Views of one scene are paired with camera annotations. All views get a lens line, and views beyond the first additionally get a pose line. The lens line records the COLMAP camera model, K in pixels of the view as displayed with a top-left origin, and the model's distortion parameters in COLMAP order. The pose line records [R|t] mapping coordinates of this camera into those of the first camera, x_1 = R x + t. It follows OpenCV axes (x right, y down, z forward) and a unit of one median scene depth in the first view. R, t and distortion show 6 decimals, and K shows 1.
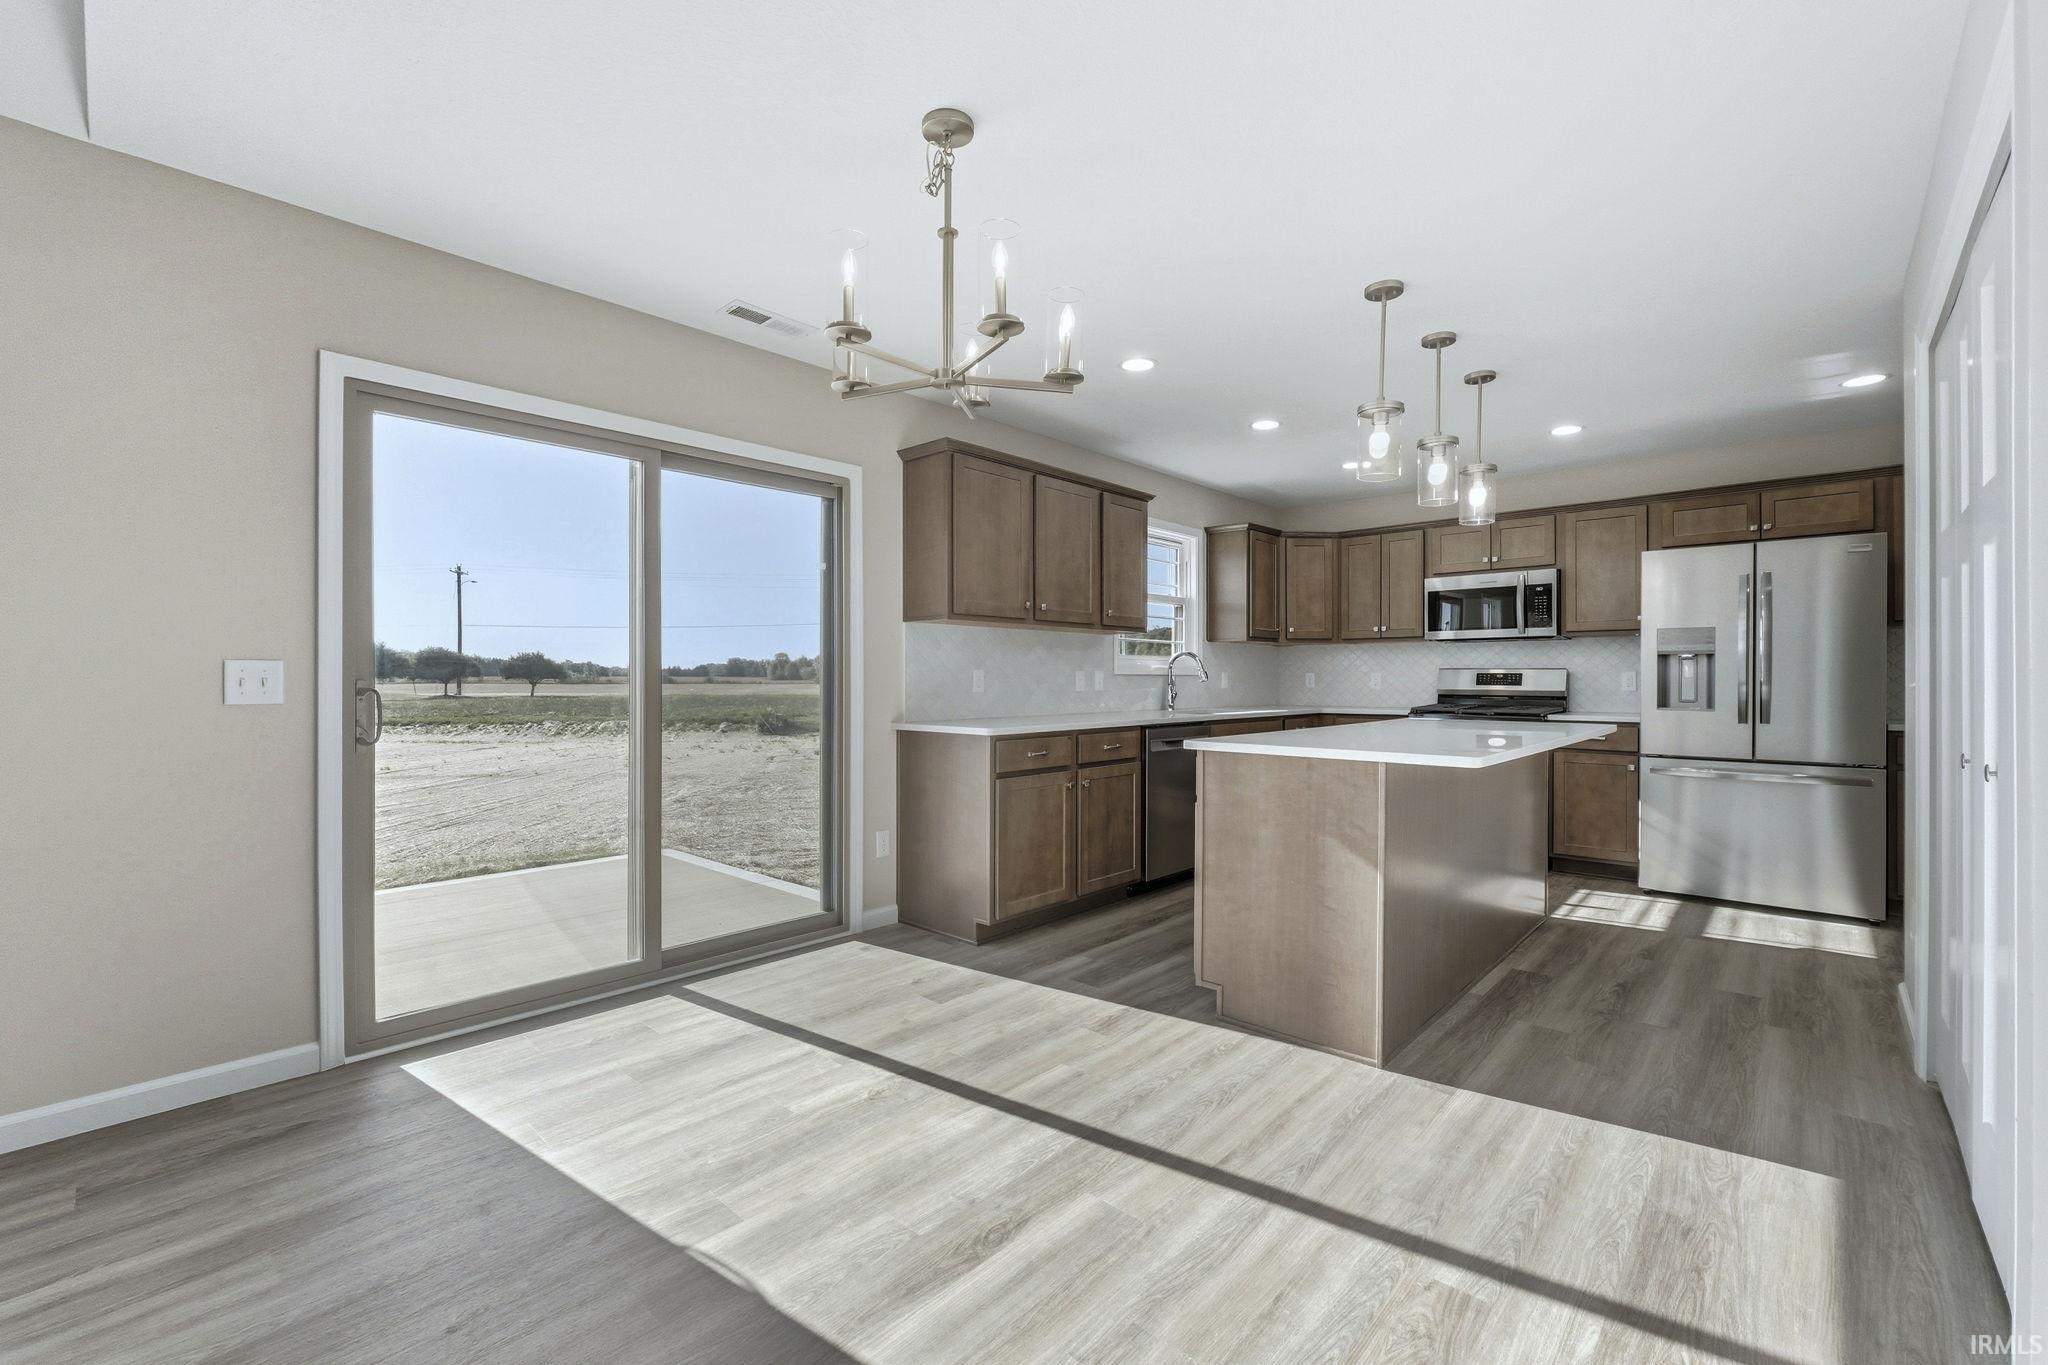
lens RADIAL K [[858.7, 0, 1022.9], [0, 858.7, 679.8], [0, 0, 1]] dist [-0.019745, 0.004938]
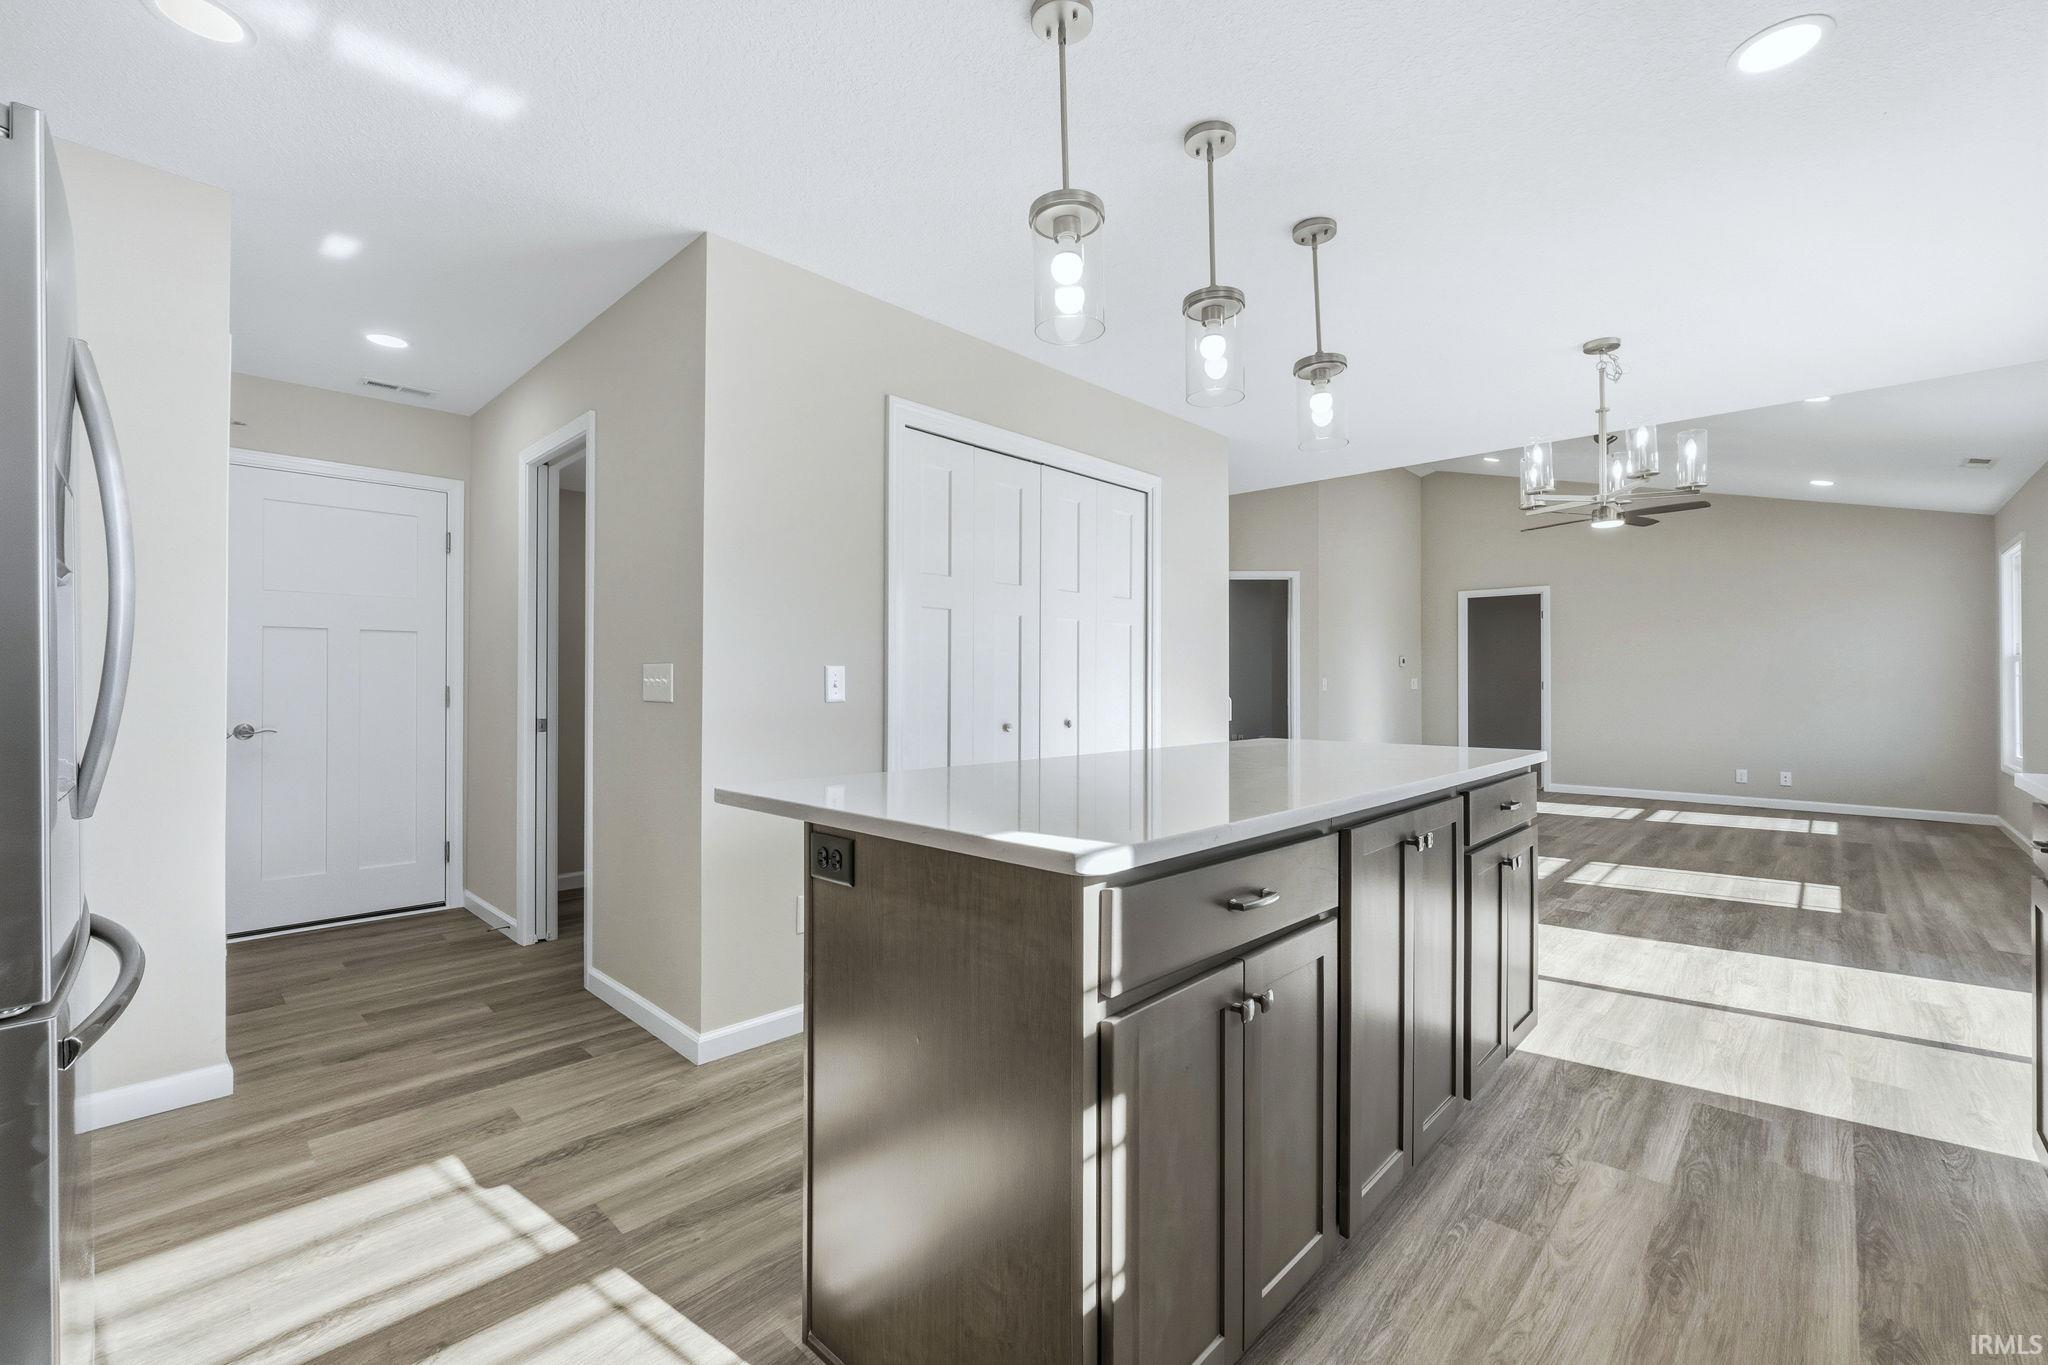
lens RADIAL K [[858.7, 0, 1028.1], [0, 858.7, 674.9], [0, 0, 1]] dist [-0.019745, 0.004938]
pose [[-0.999965, -0.003139, 0.007723, 0.530199], [-0.003208, 0.999955, -0.008879, 0.001756], [-0.007695, -0.008903, -0.999931, 1.397823]]
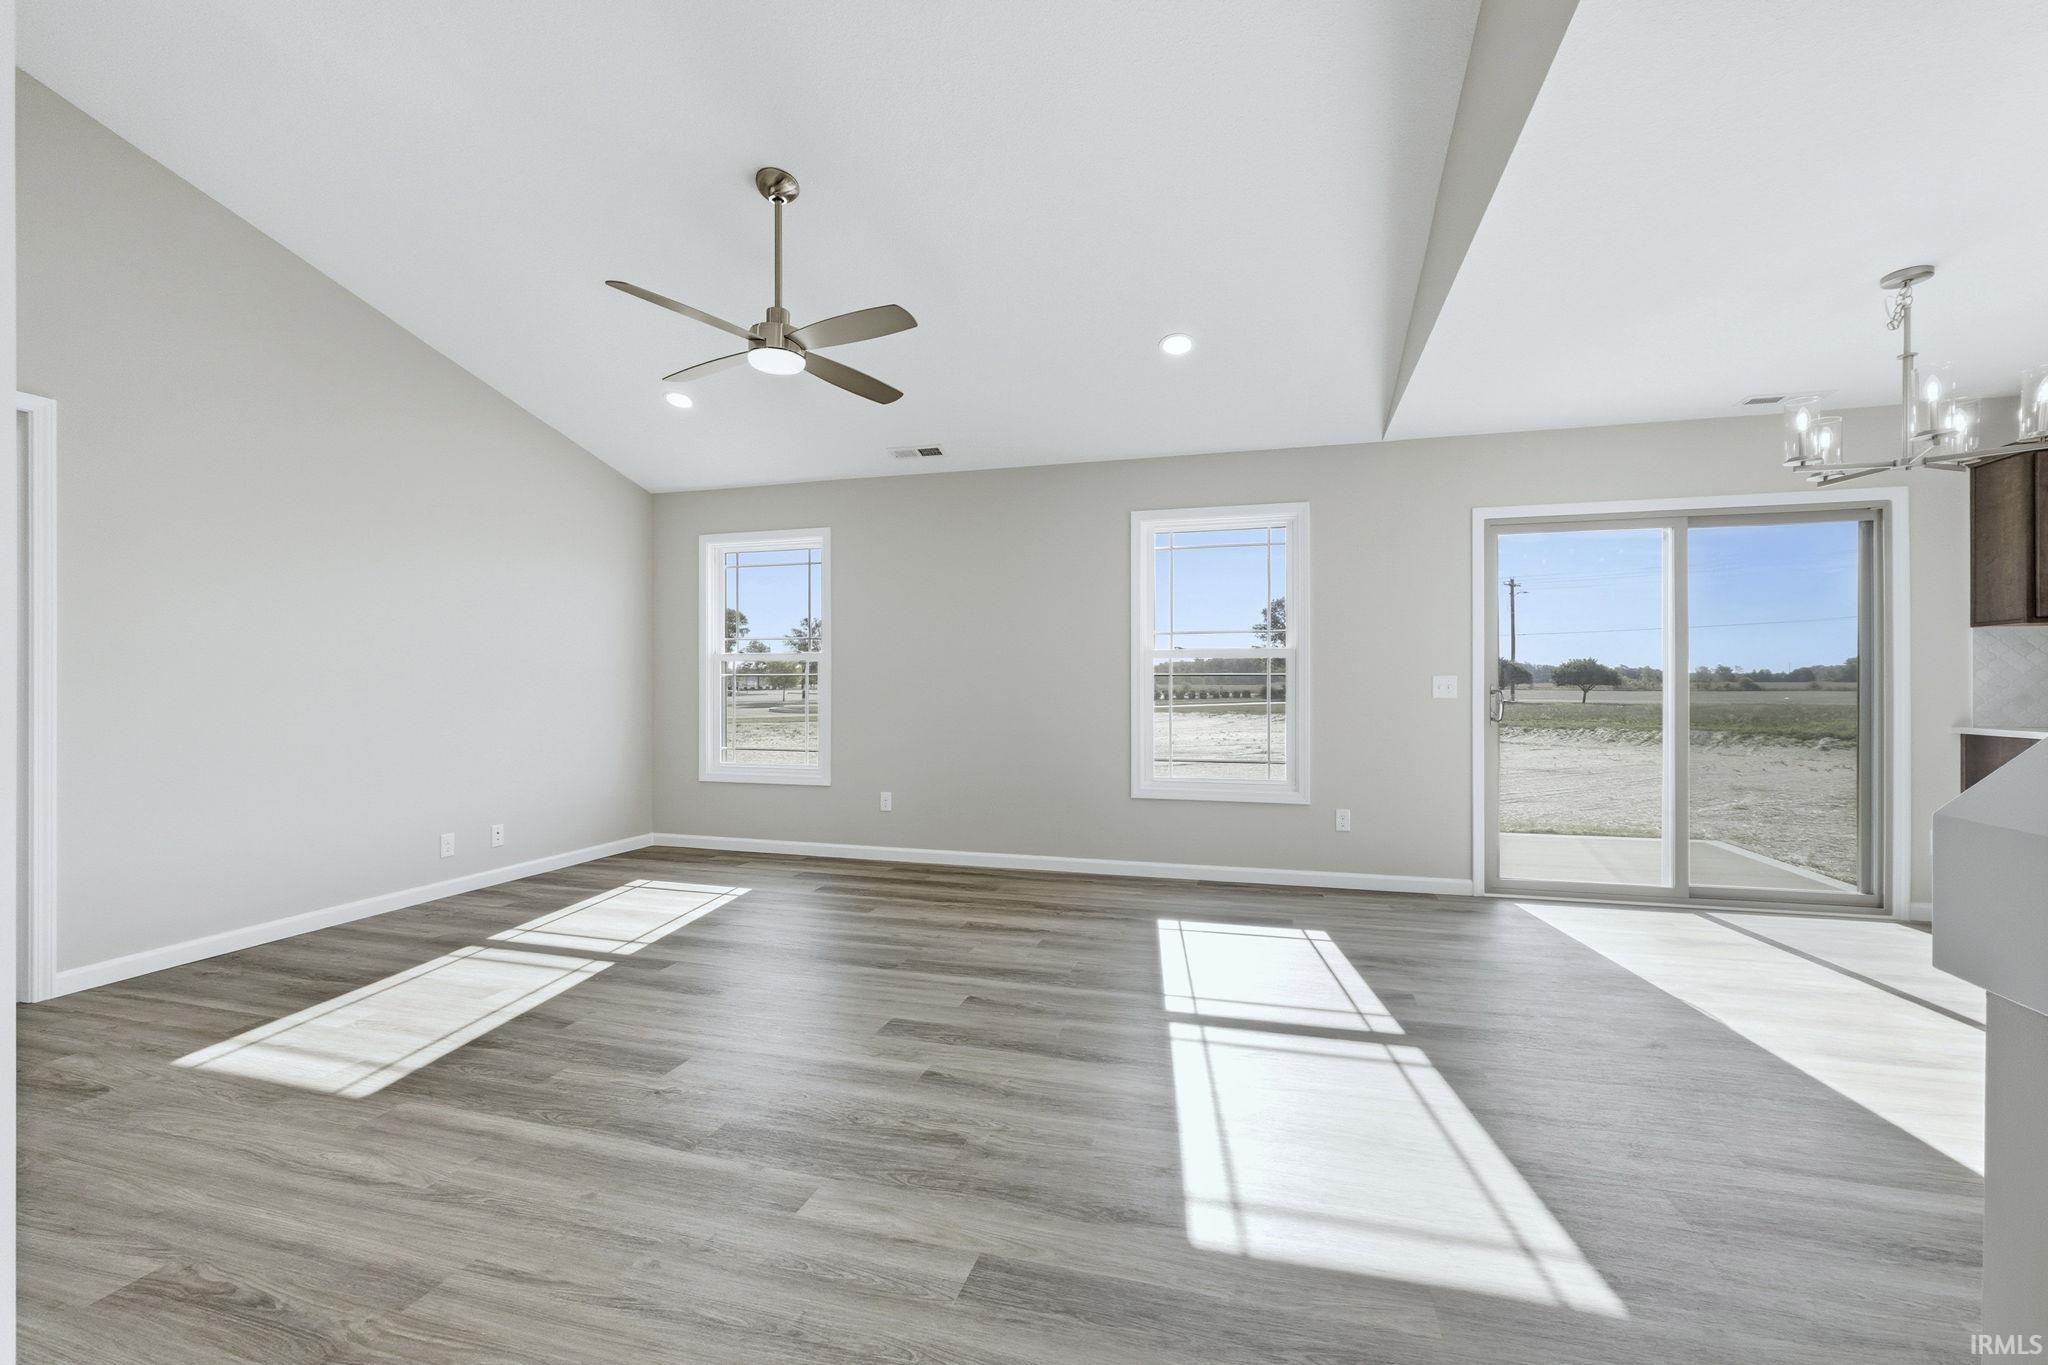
lens RADIAL K [[858.7, 0, 1021.7], [0, 858.7, 682.8], [0, 0, 1]] dist [-0.019745, 0.004938]
pose [[0.449960, -0.005292, -0.893033, 0.252548], [0.001419, 0.999985, -0.005211, 0.001516], [0.893048, 0.001077, 0.449961, -0.459399]]
